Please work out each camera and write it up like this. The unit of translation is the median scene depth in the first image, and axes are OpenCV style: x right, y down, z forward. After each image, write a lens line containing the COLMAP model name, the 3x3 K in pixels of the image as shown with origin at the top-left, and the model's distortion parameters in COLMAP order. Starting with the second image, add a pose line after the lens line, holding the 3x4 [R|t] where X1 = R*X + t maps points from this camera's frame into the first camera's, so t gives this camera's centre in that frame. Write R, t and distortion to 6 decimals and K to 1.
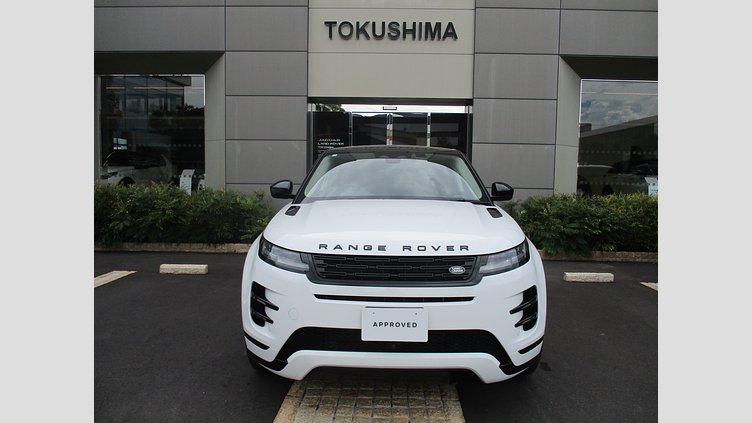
lens RADIAL K [[480.5, 0, 374.4], [0, 480.5, 213.5], [0, 0, 1]] dist [-0.027841, 0.000017]
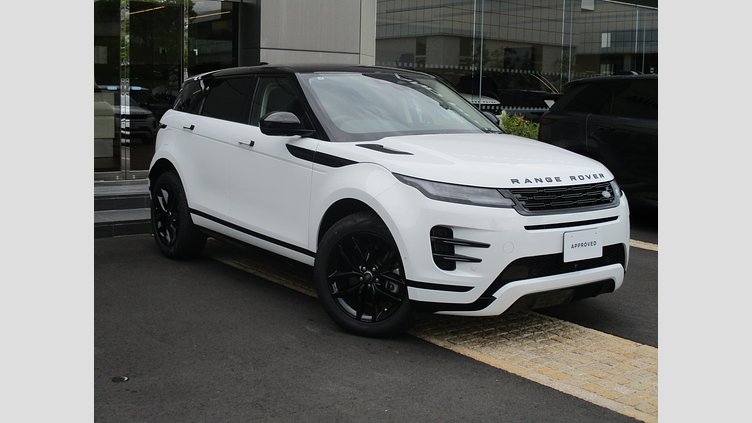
lens RADIAL K [[891.1, 0, 374.0], [0, 891.1, 210.3], [0, 0, 1]] dist [-0.140205, 0.000000]
pose [[0.776660, -0.076601, 0.625245, -1.559061], [0.035688, 0.996335, 0.077734, -0.028114], [-0.628908, -0.038059, 0.776548, -0.291663]]
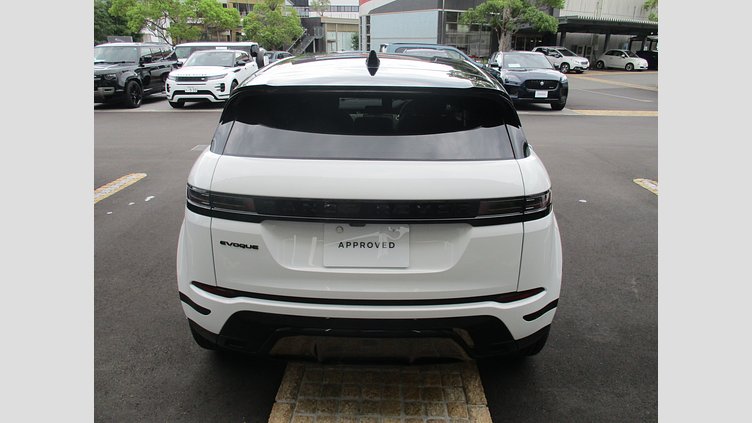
lens RADIAL K [[480.5, 0, 377.5], [0, 480.5, 210.2], [0, 0, 1]] dist [-0.027841, 0.000017]
pose [[0.999930, -0.011439, 0.003169, 2.022028], [0.010367, 0.971630, 0.236278, 0.294708], [-0.005782, -0.236228, 0.971680, -4.384521]]
